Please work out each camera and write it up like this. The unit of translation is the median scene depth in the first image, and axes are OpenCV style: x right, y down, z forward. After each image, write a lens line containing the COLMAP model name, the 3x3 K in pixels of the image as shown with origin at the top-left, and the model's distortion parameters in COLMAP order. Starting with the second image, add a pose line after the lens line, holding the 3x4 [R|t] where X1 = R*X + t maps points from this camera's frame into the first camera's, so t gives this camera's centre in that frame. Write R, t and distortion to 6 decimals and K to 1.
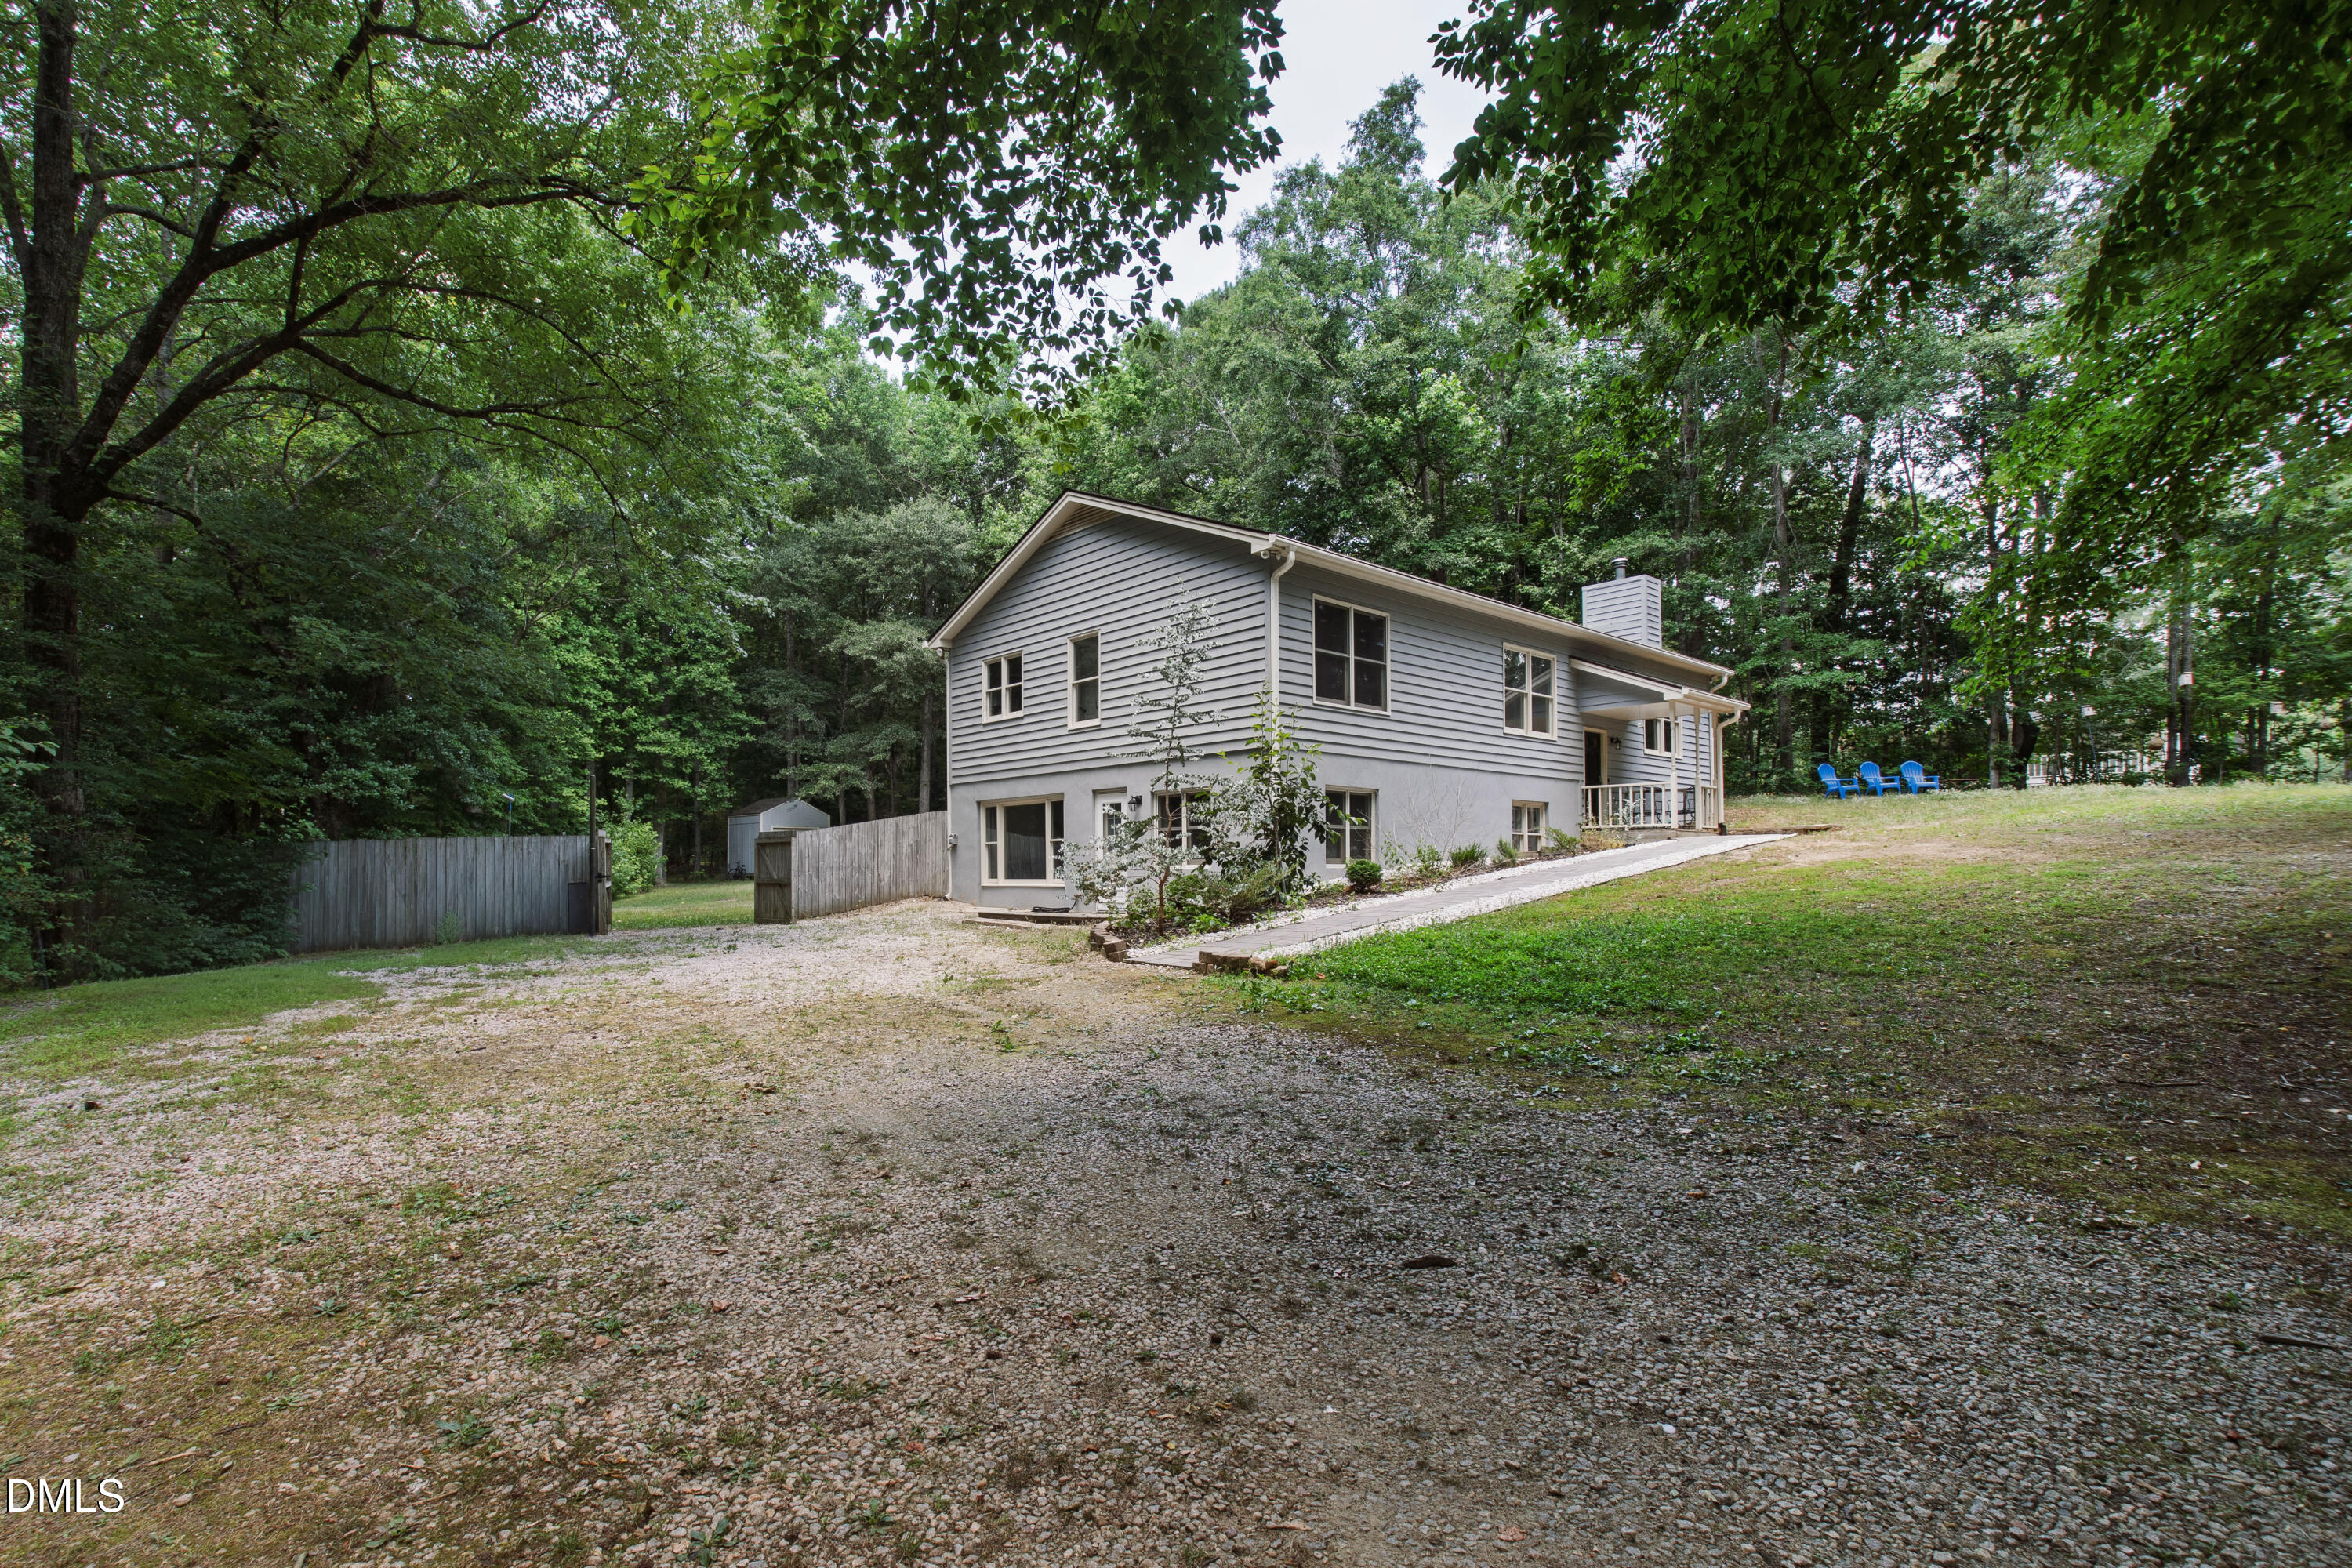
lens RADIAL K [[1071.9, 0, 1182.0], [0, 1071.9, 852.1], [0, 0, 1]] dist [0.001906, 0.000043]
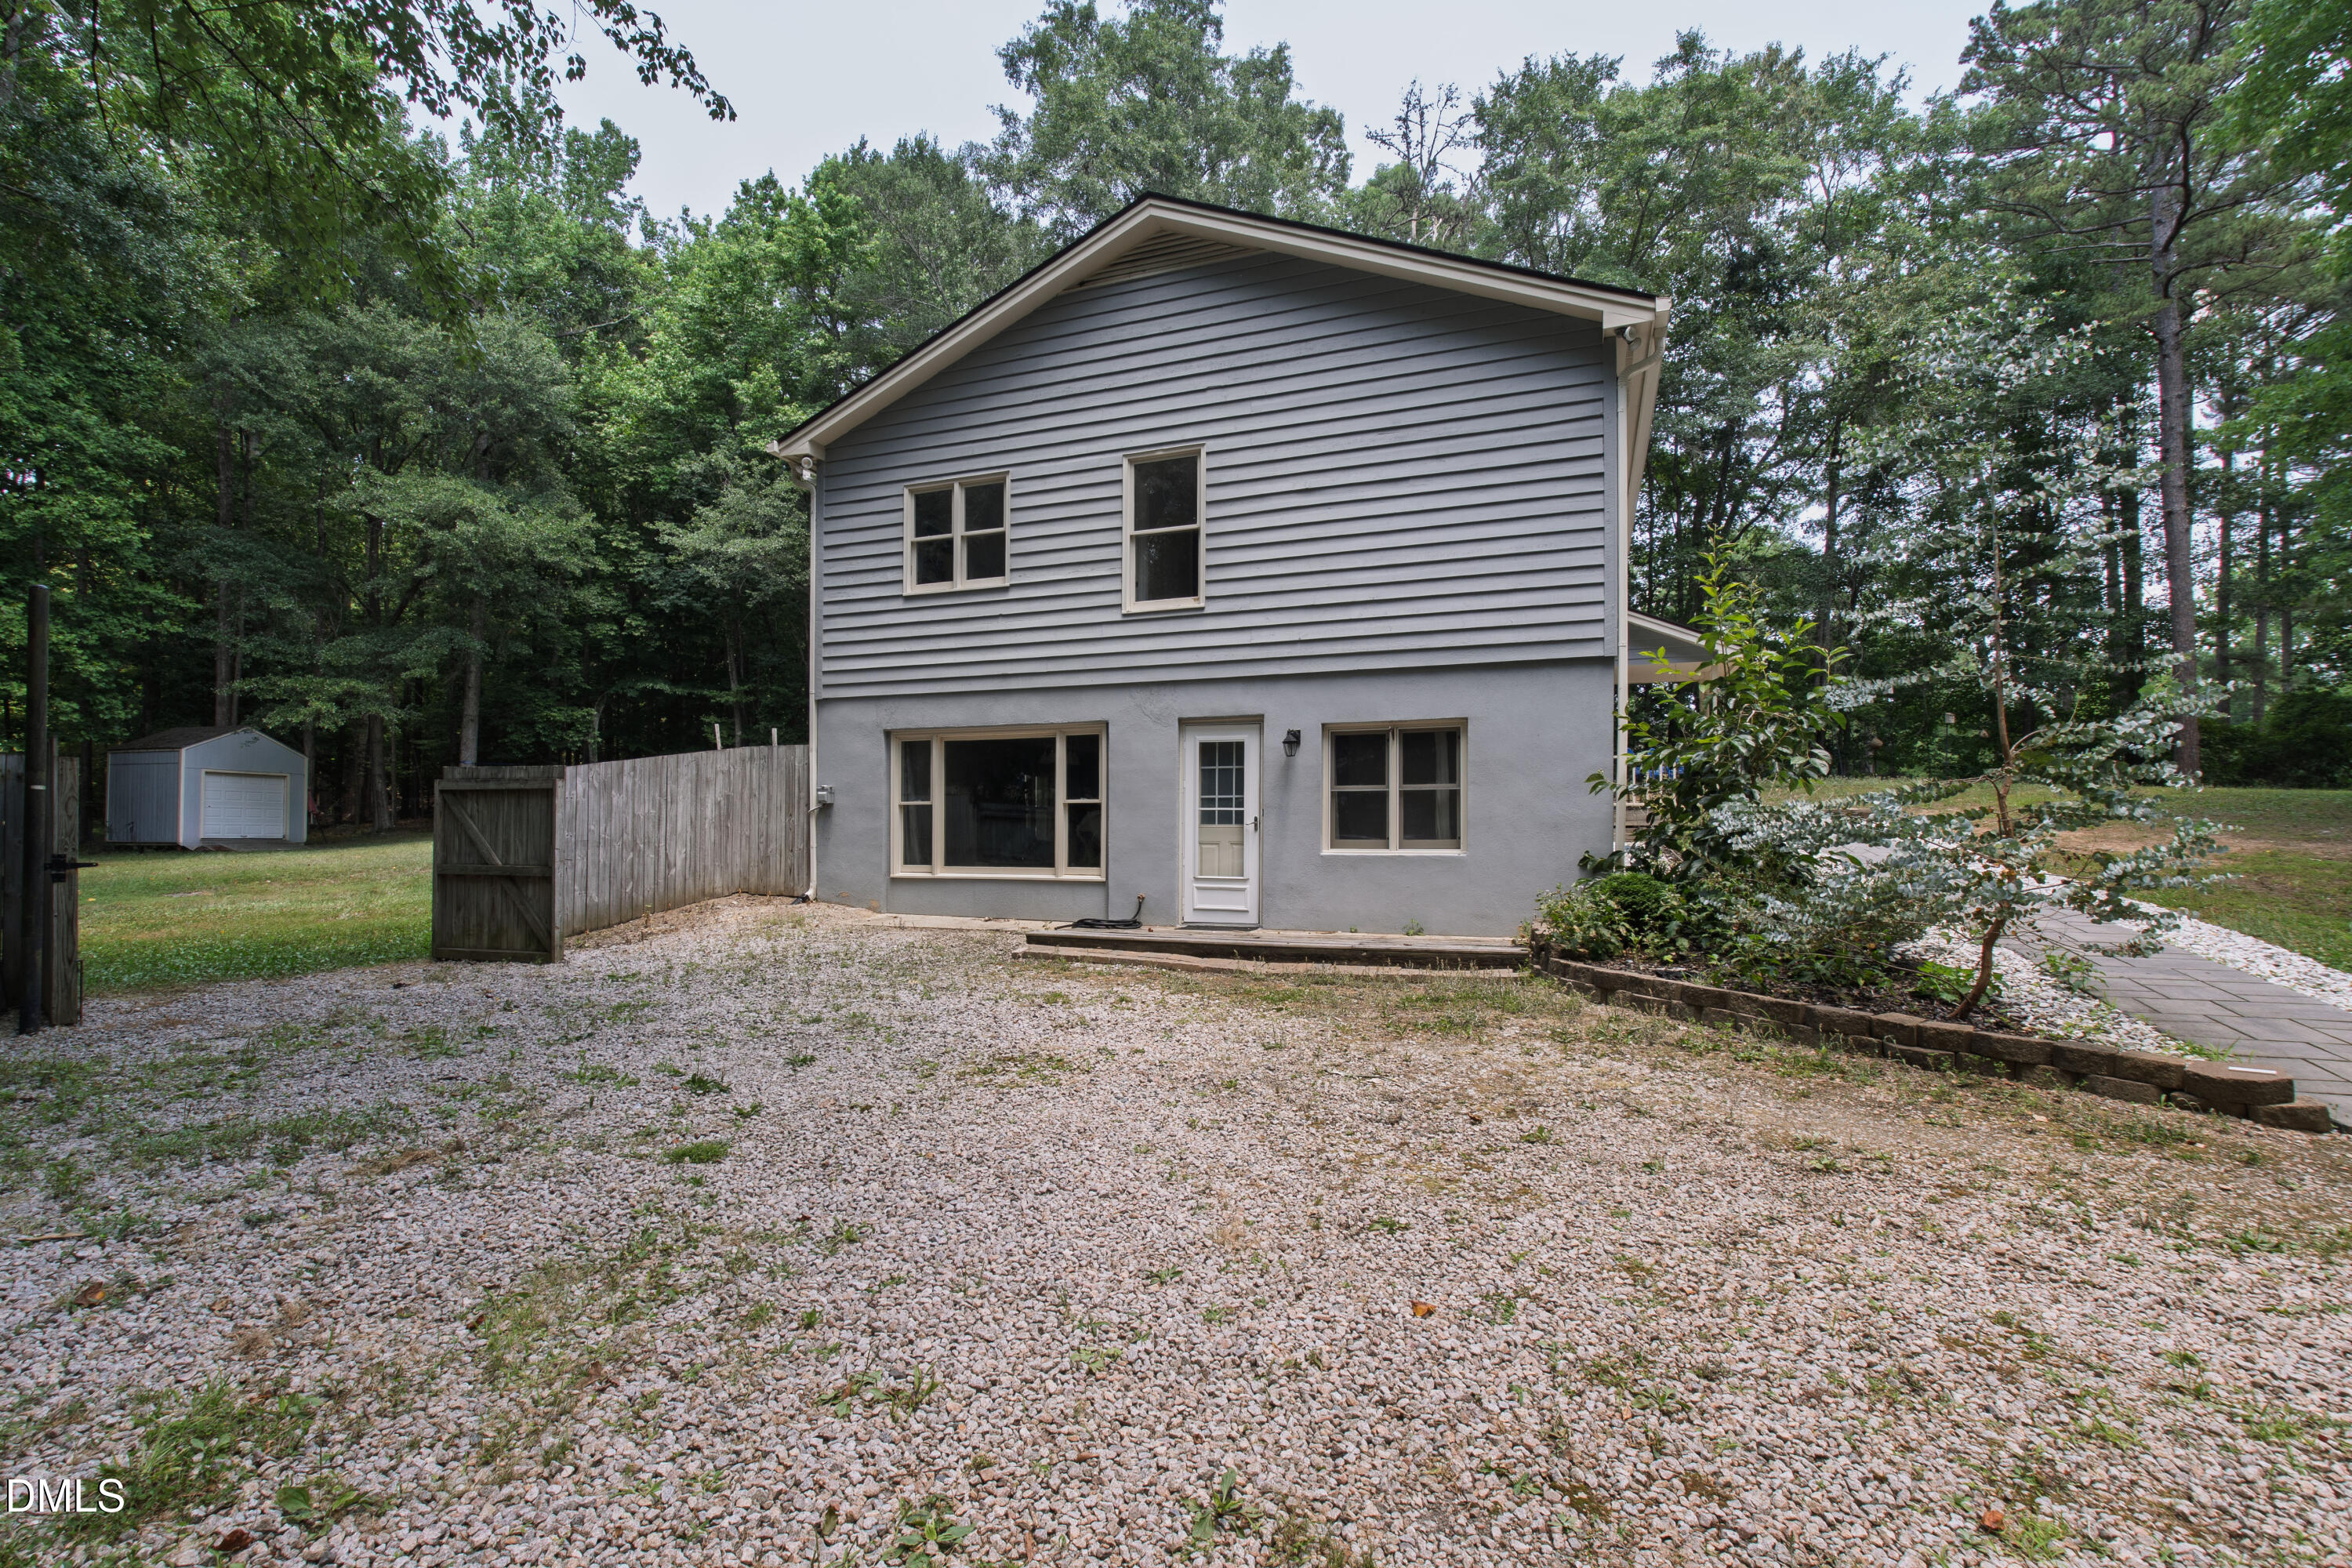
lens RADIAL K [[1034.0, 0, 1173.1], [0, 1034.0, 836.8], [0, 0, 1]] dist [-0.007397, 0.000054]
pose [[0.900245, 0.014576, 0.435140, -0.305298], [-0.019809, 0.999776, 0.007492, 0.002578], [-0.434933, -0.015364, 0.900332, 0.450387]]
